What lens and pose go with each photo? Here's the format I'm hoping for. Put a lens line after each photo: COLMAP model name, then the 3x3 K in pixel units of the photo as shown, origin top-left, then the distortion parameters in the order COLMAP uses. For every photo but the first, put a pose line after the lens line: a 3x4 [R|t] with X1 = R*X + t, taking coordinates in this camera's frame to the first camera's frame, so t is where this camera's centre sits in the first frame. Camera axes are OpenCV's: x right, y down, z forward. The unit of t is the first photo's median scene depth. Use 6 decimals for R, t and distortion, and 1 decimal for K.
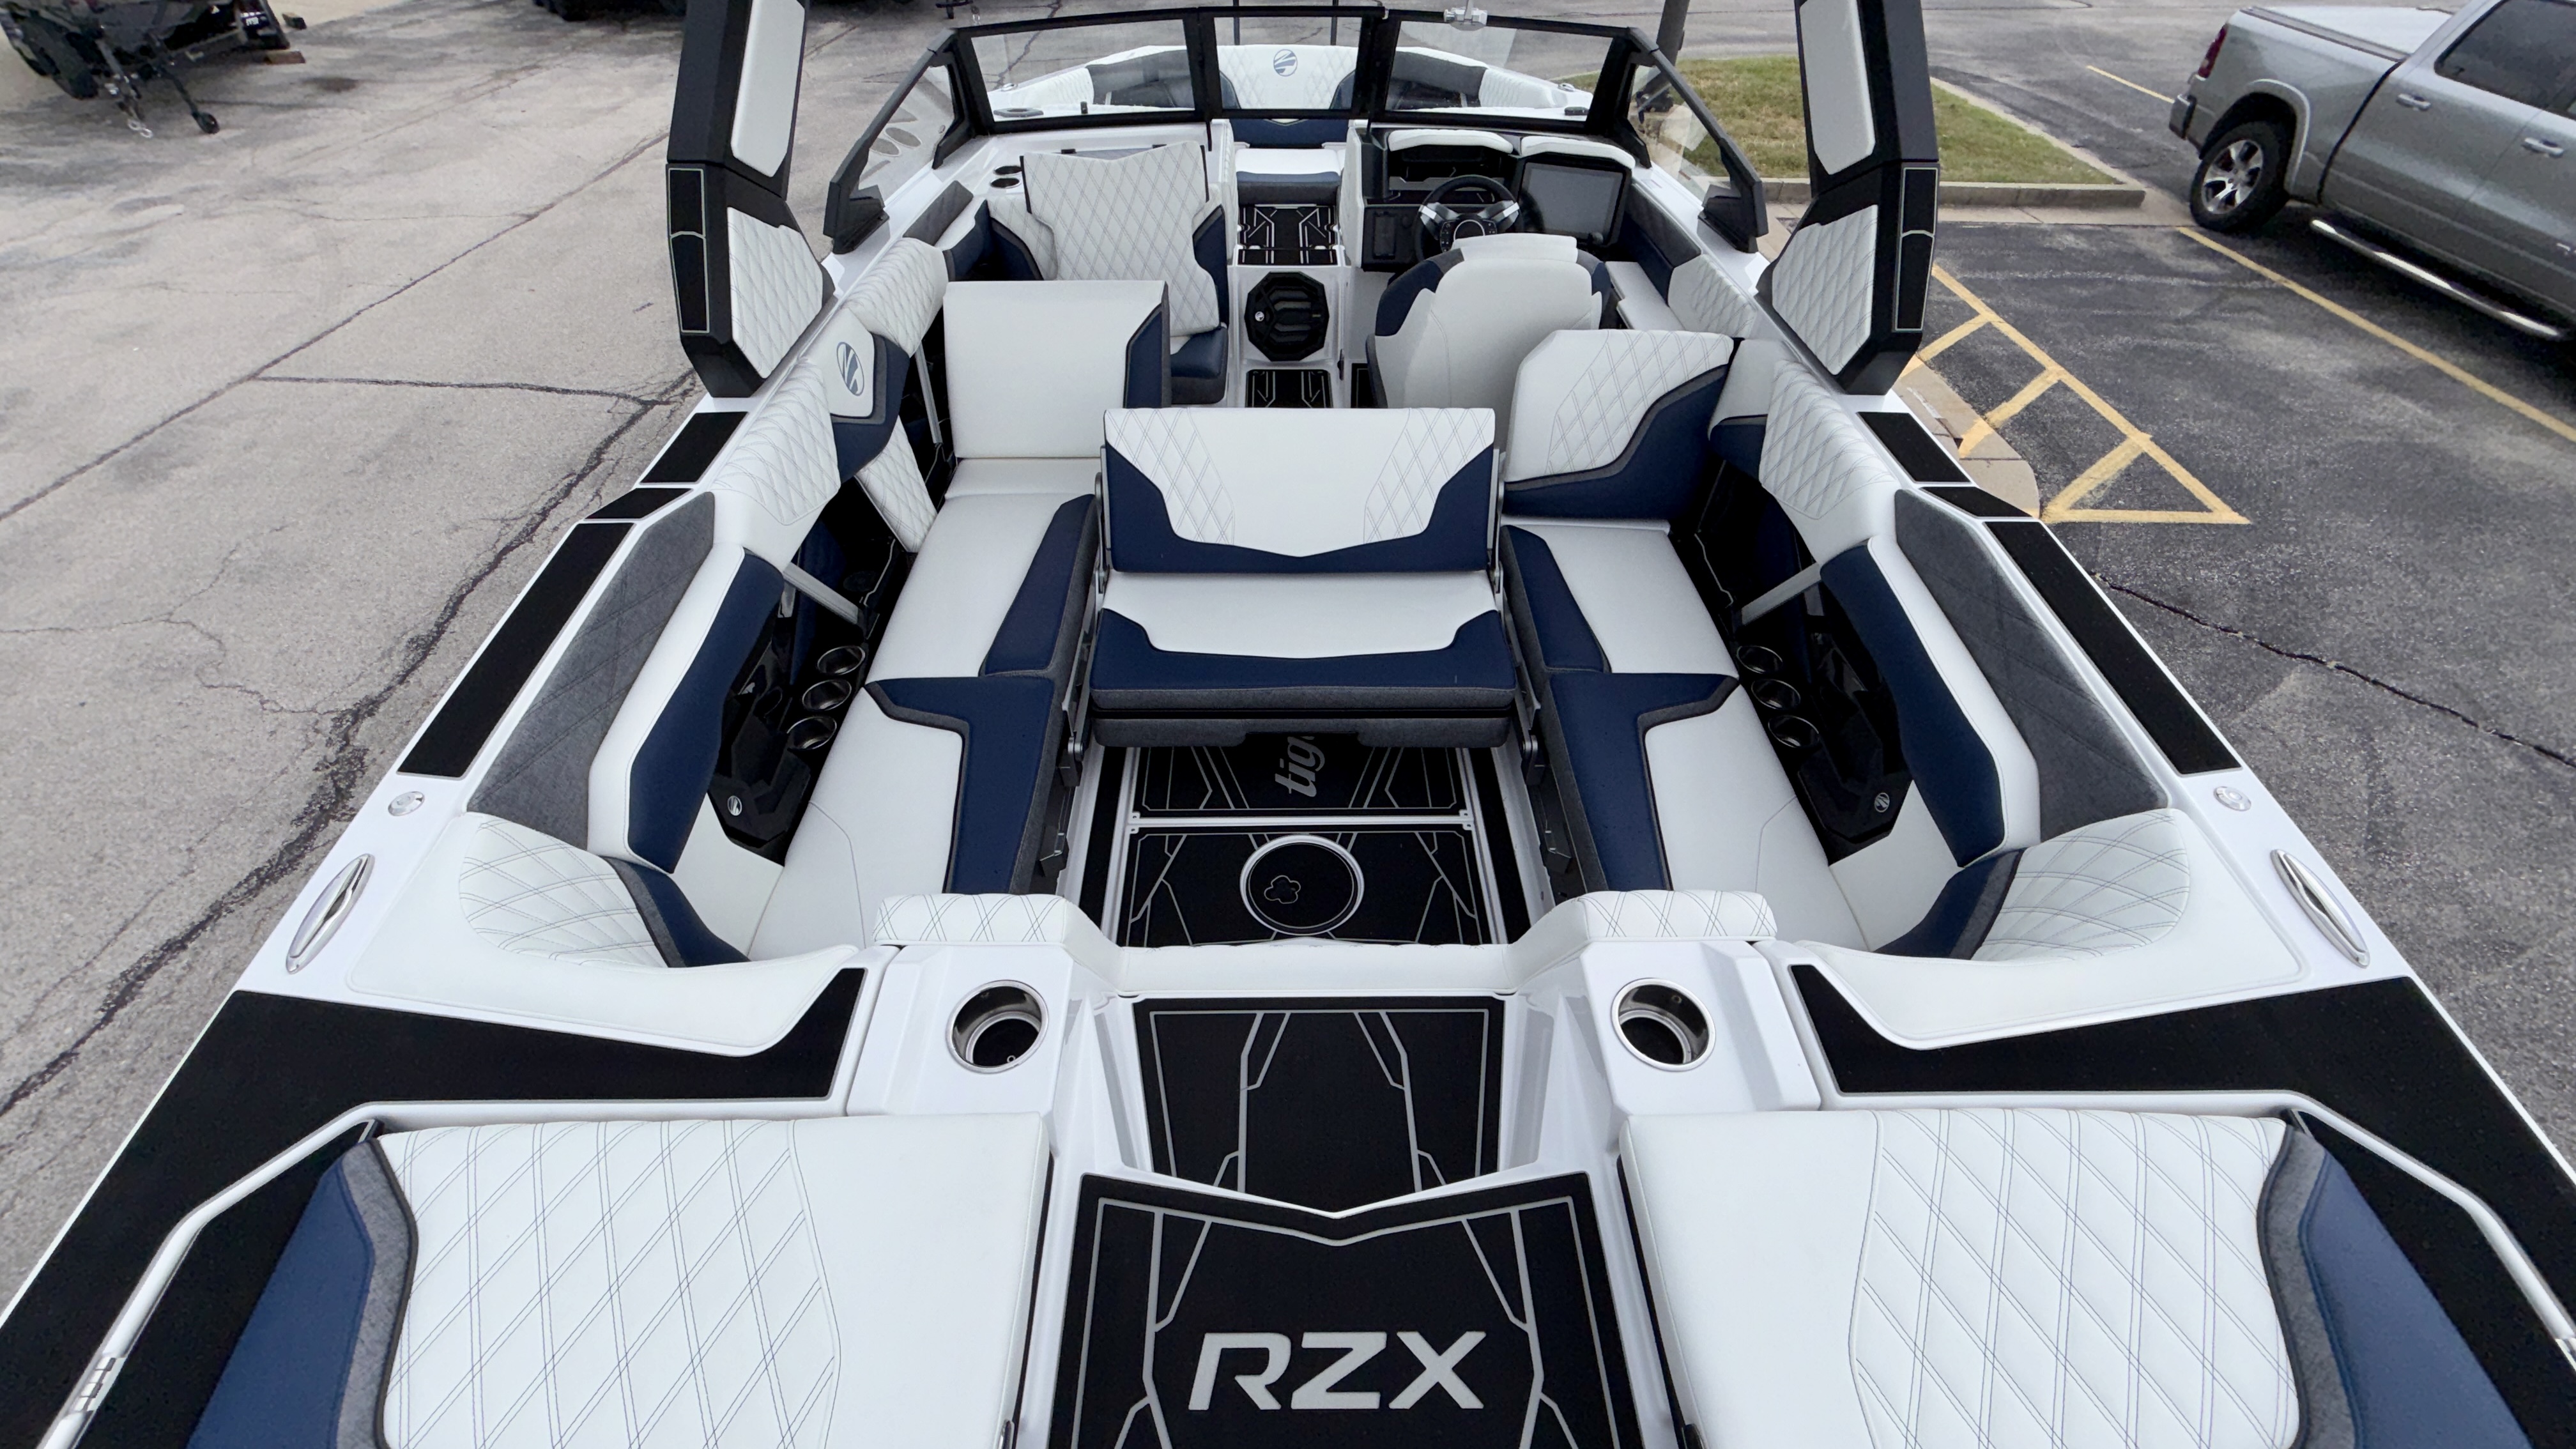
lens RADIAL K [[1029.6, 0, 1280.0], [0, 1029.6, 727.5], [0, 0, 1]] dist [0.000370, 0.000054]
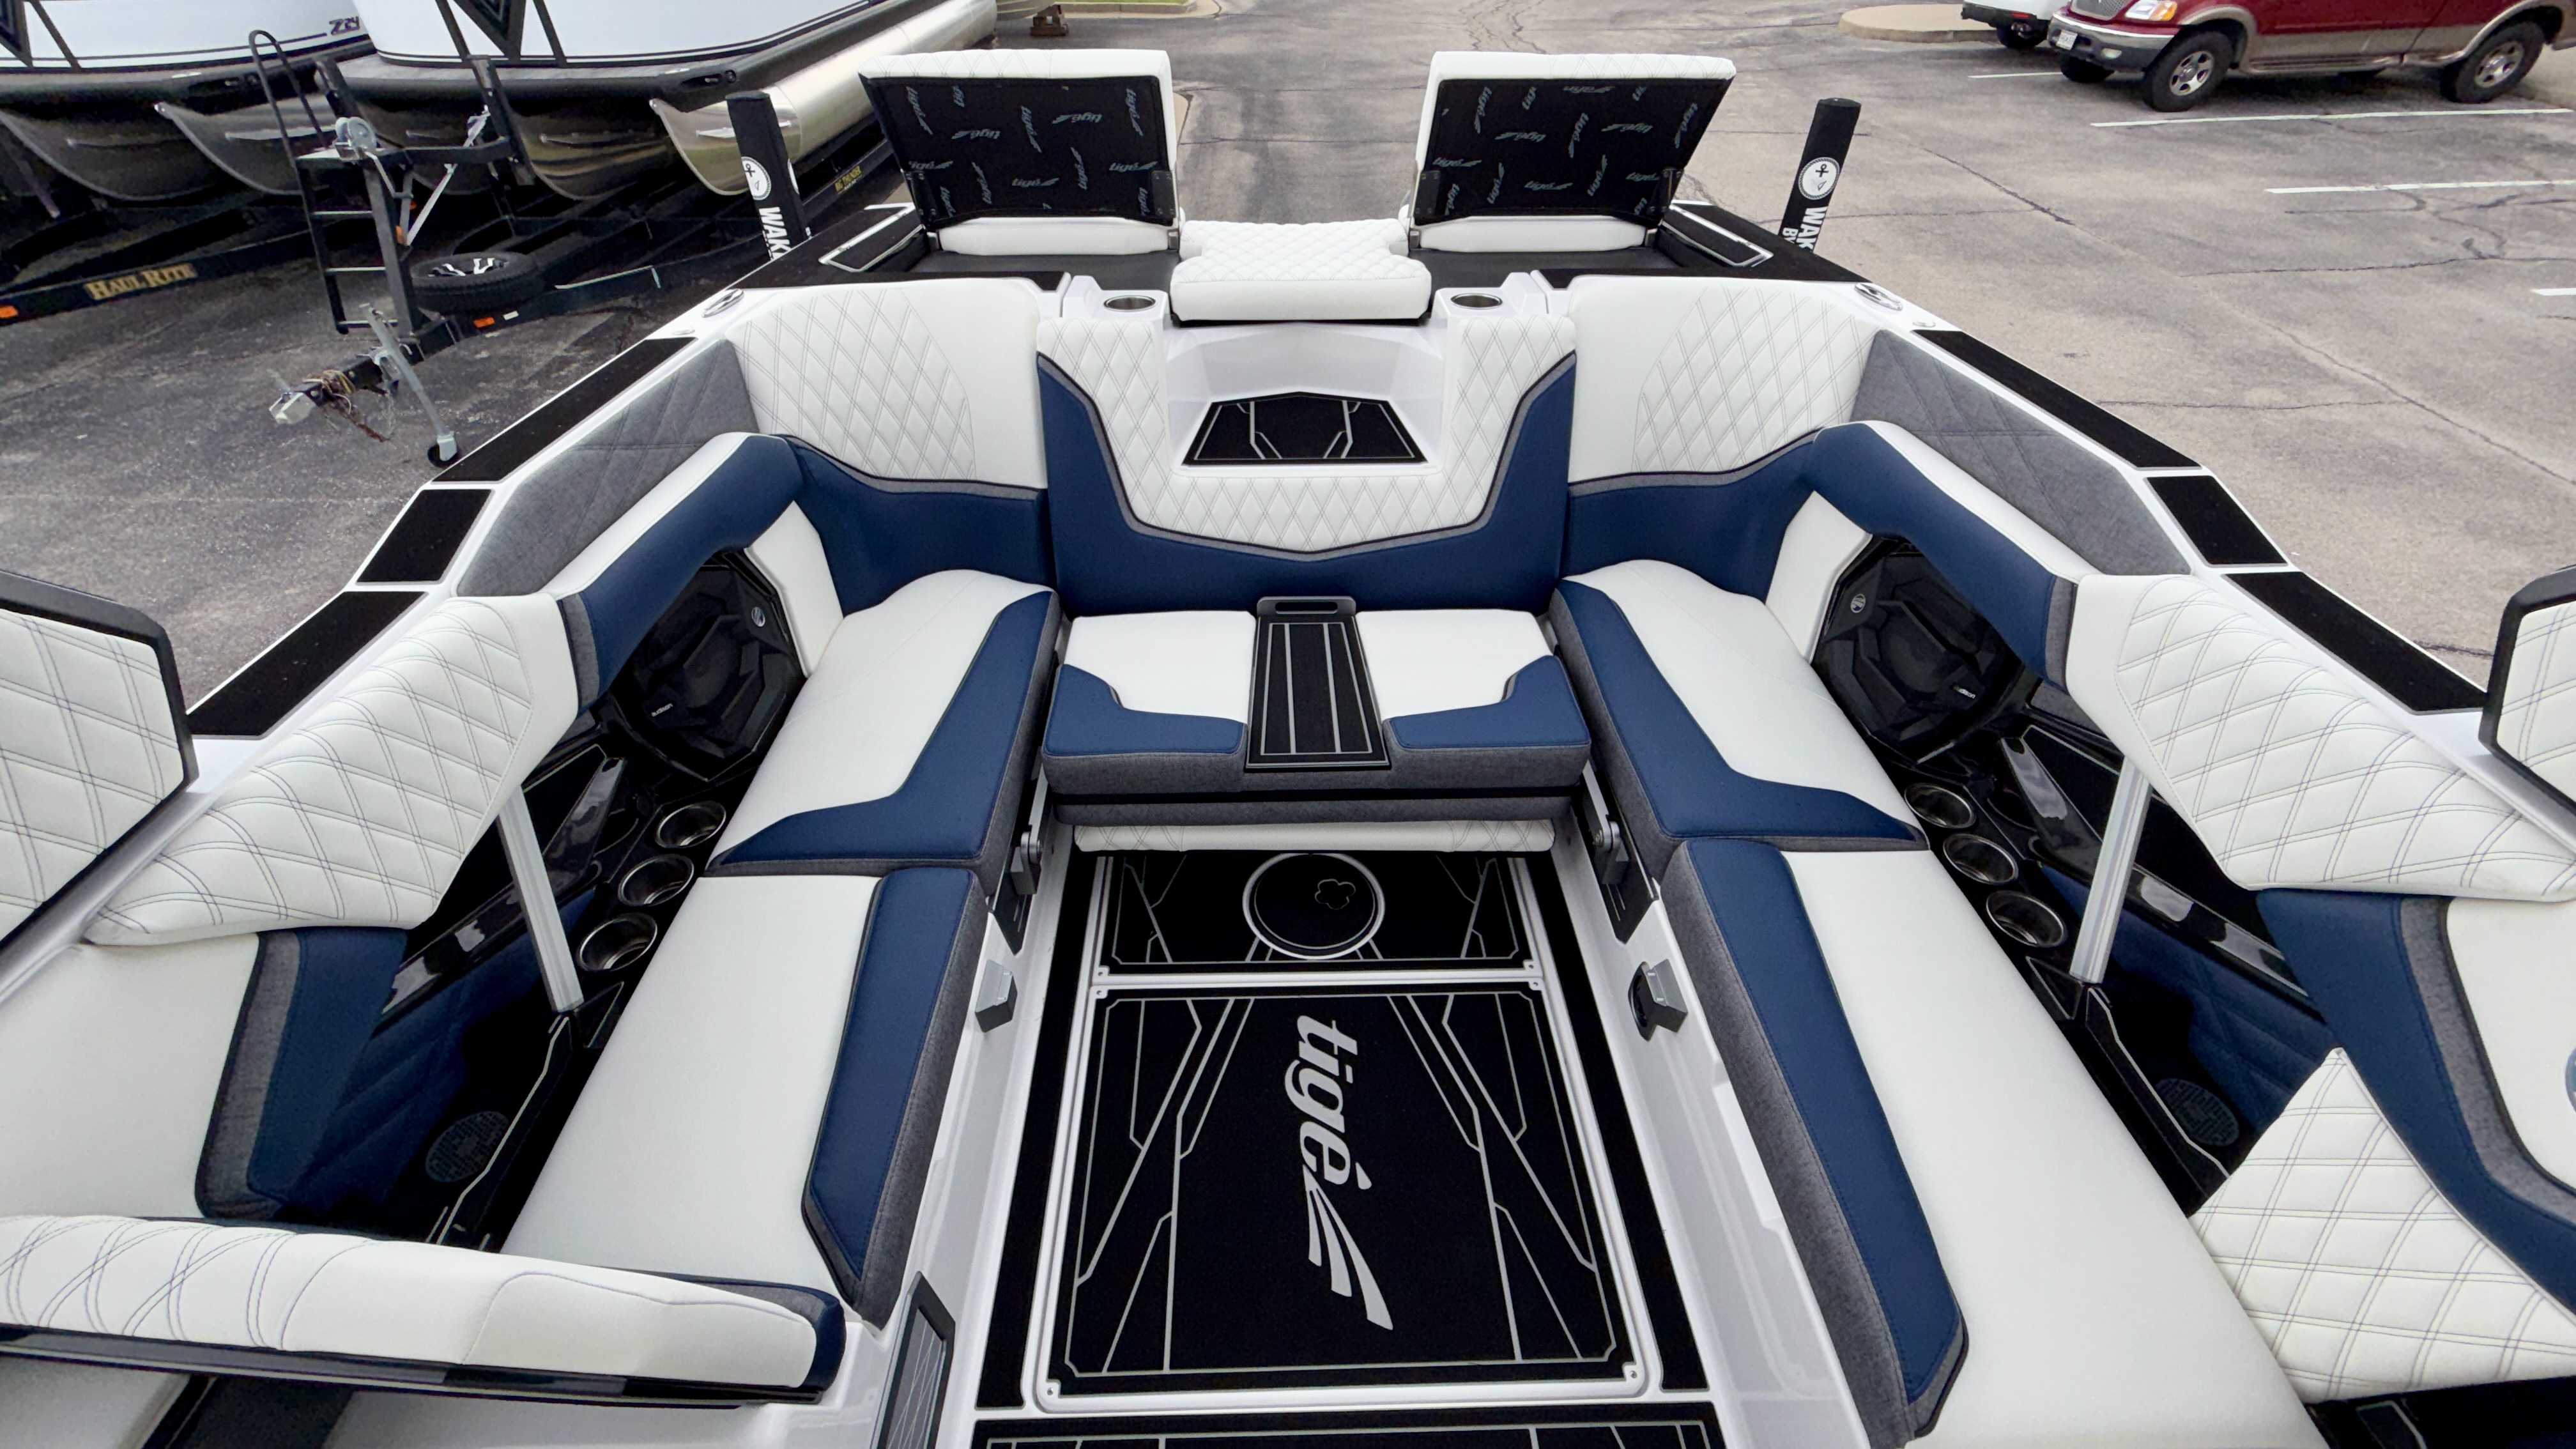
lens RADIAL K [[1025.6, 0, 1284.4], [0, 1025.6, 725.3], [0, 0, 1]] dist [0.000032, -0.000123]
pose [[-0.999797, 0.009211, -0.017944, 0.033240], [-0.016915, 0.101729, 0.994668, -0.401977], [0.010987, 0.994770, -0.101552, 0.519124]]
